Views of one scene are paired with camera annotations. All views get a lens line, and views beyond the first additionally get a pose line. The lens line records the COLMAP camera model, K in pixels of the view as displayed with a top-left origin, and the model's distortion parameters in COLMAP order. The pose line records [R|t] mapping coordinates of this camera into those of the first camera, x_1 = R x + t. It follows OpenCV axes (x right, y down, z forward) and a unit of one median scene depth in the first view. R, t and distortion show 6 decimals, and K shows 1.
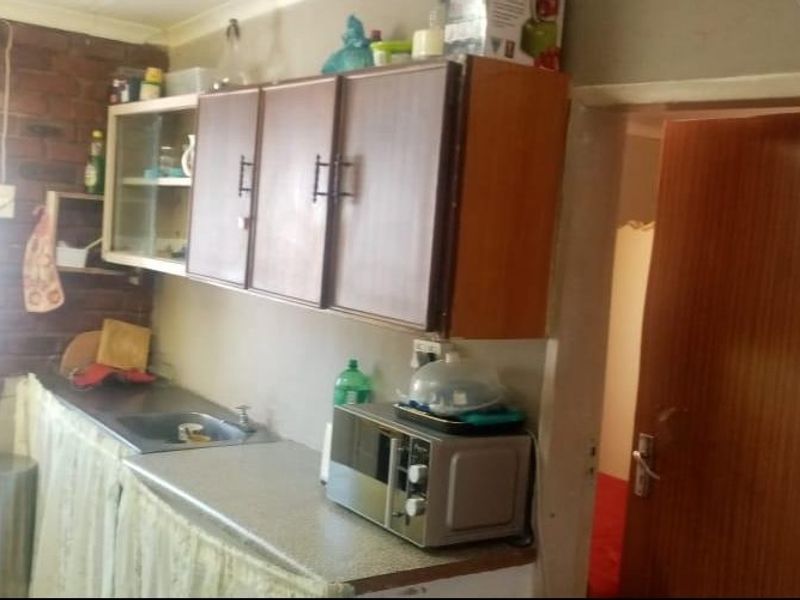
lens RADIAL K [[981.3, 0, 400.3], [0, 981.3, 297.1], [0, 0, 1]] dist [0.099510, 0.000000]
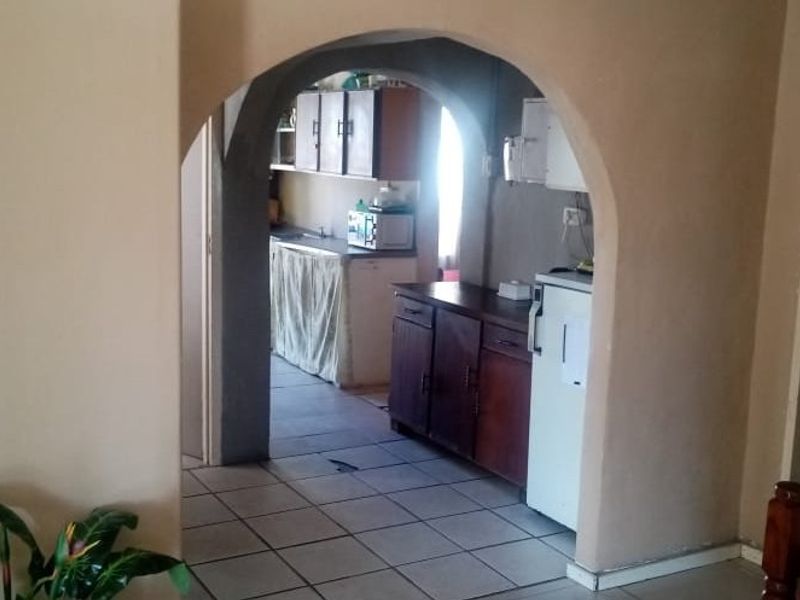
lens RADIAL K [[981.3, 0, 401.4], [0, 981.3, 303.0], [0, 0, 1]] dist [0.099510, 0.000000]
pose [[0.994042, -0.028875, -0.105104, 0.324346], [0.036812, 0.996550, 0.074383, 0.150969], [0.102593, -0.077809, 0.991676, -1.568782]]
